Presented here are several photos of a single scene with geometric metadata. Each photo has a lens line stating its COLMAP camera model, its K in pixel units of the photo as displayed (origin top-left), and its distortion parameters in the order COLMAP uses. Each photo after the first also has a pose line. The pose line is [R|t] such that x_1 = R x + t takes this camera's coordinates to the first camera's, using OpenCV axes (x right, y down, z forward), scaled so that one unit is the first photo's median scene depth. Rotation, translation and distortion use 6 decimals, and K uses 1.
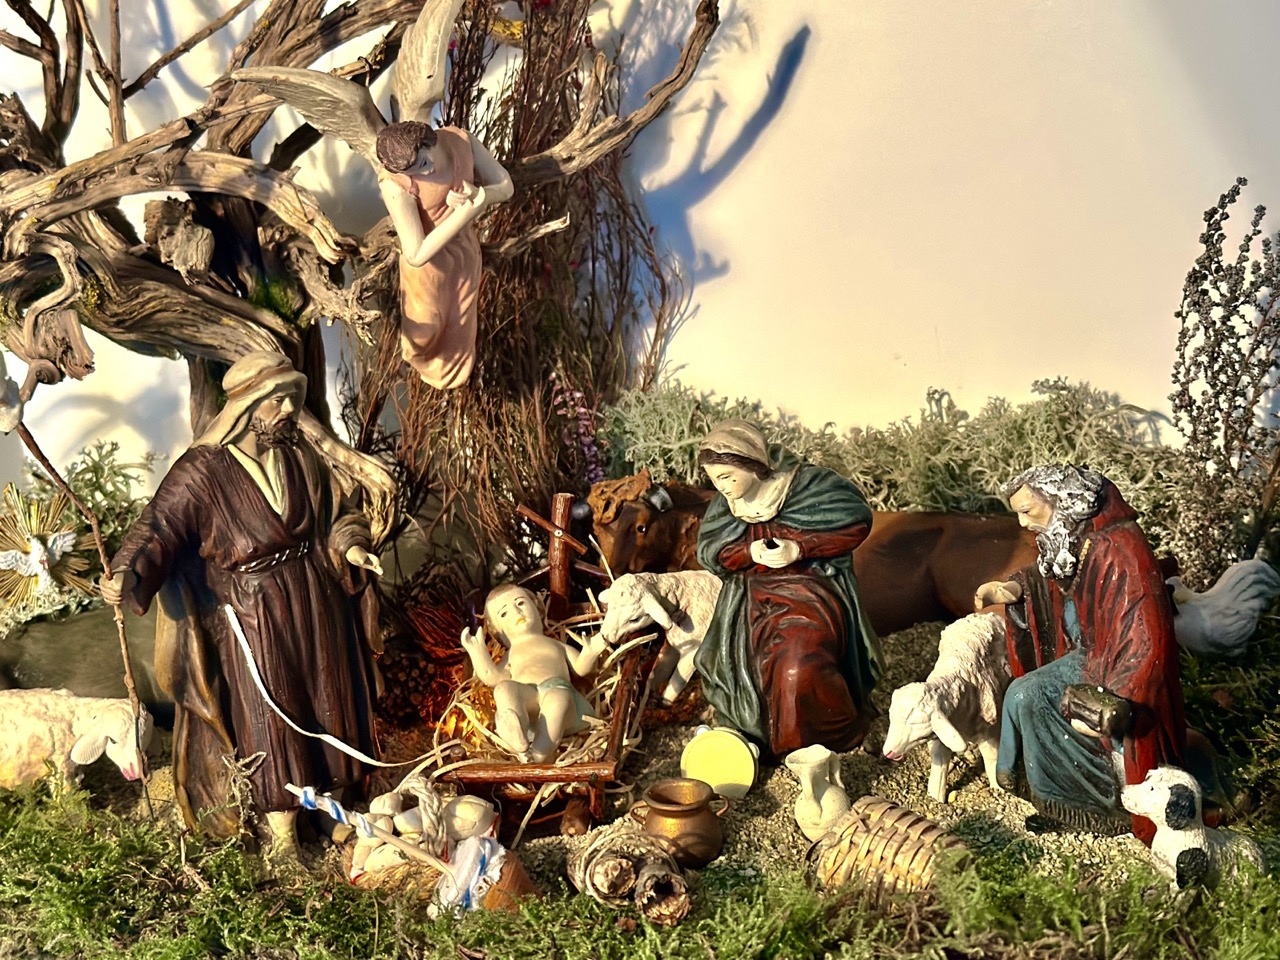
lens RADIAL K [[2004.6, 0, 641.9], [0, 2004.6, 484.6], [0, 0, 1]] dist [0.135890, 0.000000]
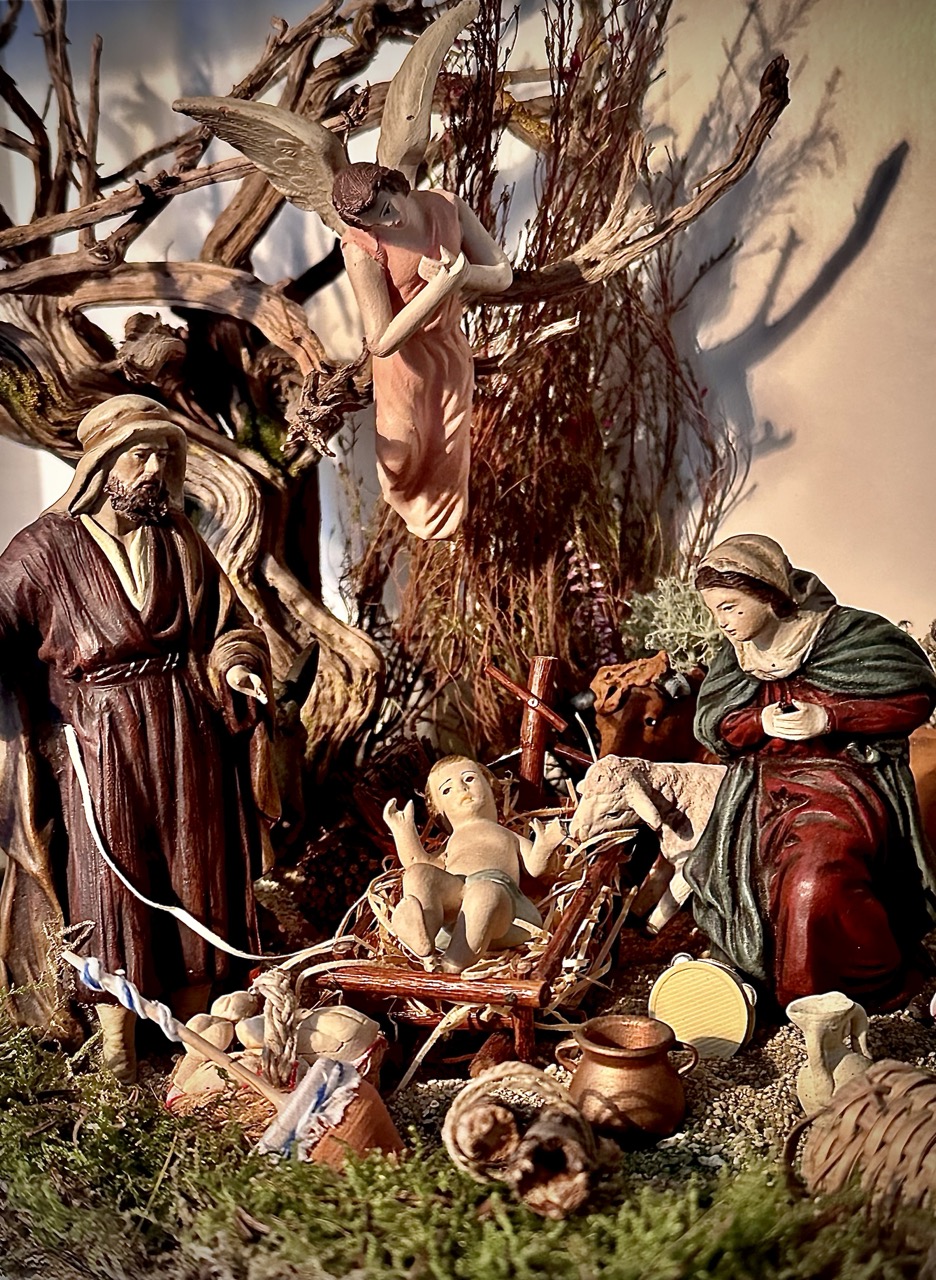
lens RADIAL K [[1726.0, 0, 467.5], [0, 1726.0, 638.8], [0, 0, 1]] dist [0.114090, 0.000000]
pose [[0.980345, 0.066957, -0.185580, 0.061927], [-0.086630, 0.991209, -0.100004, 0.074078], [0.177253, 0.114116, 0.977527, 0.341445]]
